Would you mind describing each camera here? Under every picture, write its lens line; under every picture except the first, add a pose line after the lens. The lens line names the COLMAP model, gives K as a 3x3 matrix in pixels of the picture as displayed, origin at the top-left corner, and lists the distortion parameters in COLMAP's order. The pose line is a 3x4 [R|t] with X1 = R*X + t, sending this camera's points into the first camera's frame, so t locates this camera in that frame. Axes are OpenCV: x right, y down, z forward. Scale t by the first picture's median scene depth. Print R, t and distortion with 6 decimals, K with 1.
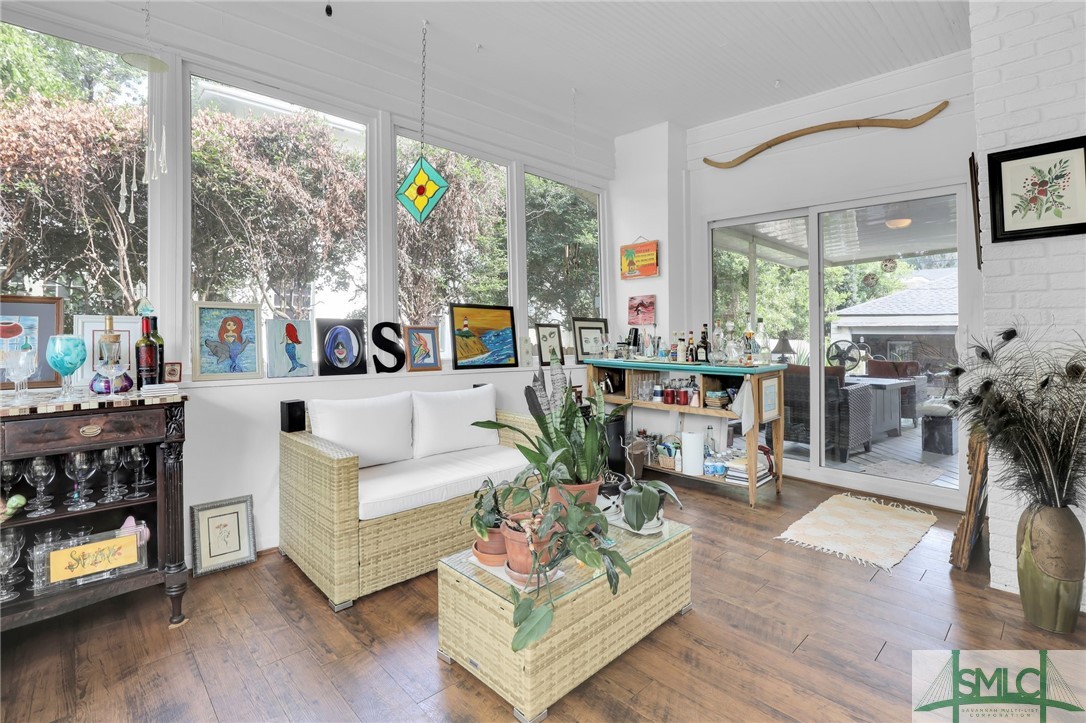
lens RADIAL K [[504.6, 0, 530.9], [0, 504.6, 327.4], [0, 0, 1]] dist [-0.030903, 0.003093]
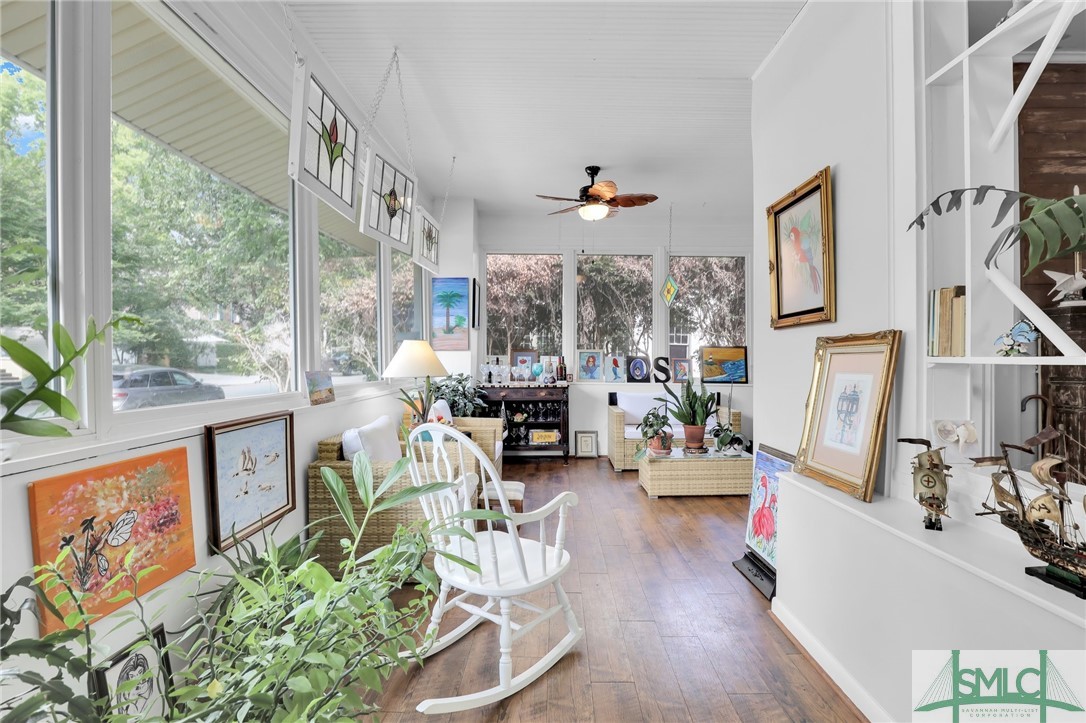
lens RADIAL K [[504.6, 0, 547.7], [0, 504.6, 370.2], [0, 0, 1]] dist [-0.030903, 0.003093]
pose [[0.714825, 0.013033, -0.699182, 0.920568], [0.006691, 0.999653, 0.025475, -0.014429], [0.699271, -0.022888, 0.714490, -0.849298]]
